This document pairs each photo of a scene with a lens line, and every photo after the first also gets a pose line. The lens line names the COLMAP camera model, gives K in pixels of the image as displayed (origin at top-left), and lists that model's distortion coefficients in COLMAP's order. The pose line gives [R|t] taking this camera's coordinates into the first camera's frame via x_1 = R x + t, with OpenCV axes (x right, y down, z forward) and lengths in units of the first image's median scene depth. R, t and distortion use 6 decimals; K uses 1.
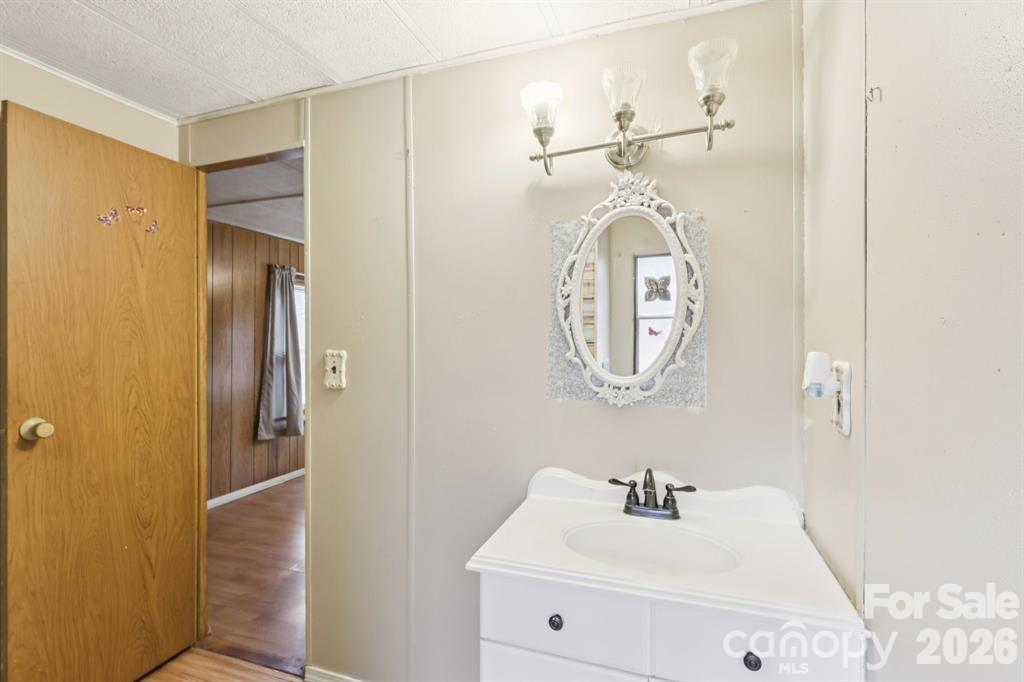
lens RADIAL K [[477.6, 0, 511.6], [0, 477.6, 339.2], [0, 0, 1]] dist [0.001313, -0.000420]
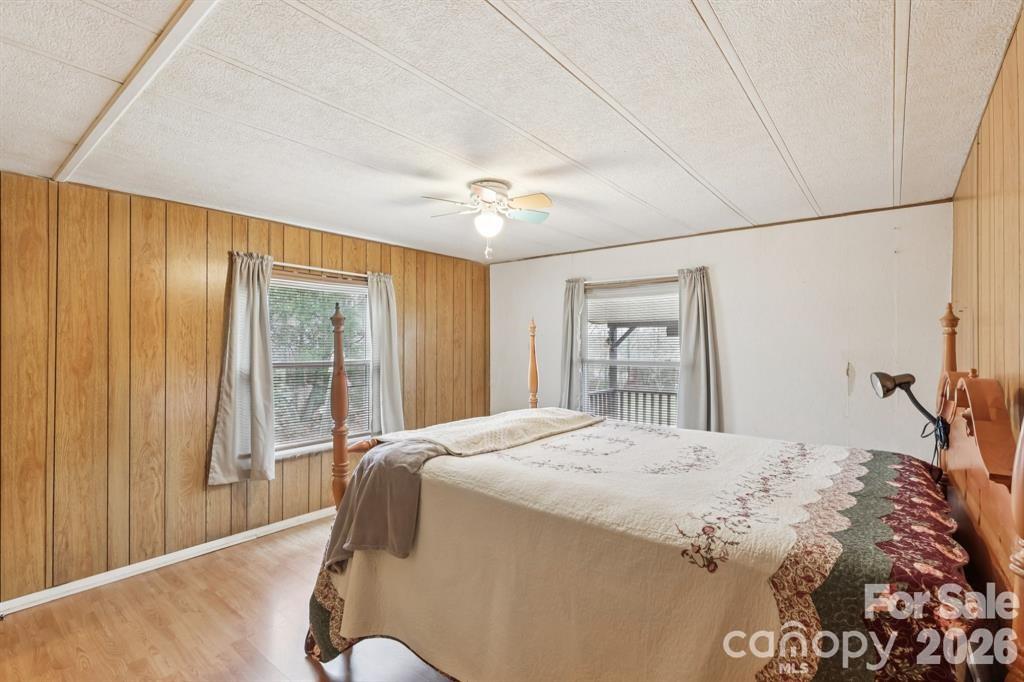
lens RADIAL K [[477.6, 0, 514.6], [0, 477.6, 347.2], [0, 0, 1]] dist [0.001313, -0.000420]
pose [[0.945287, -0.003757, -0.326220, 0.168885], [0.005636, 0.999973, 0.004814, -0.006231], [0.326193, -0.006389, 0.945282, 0.438292]]
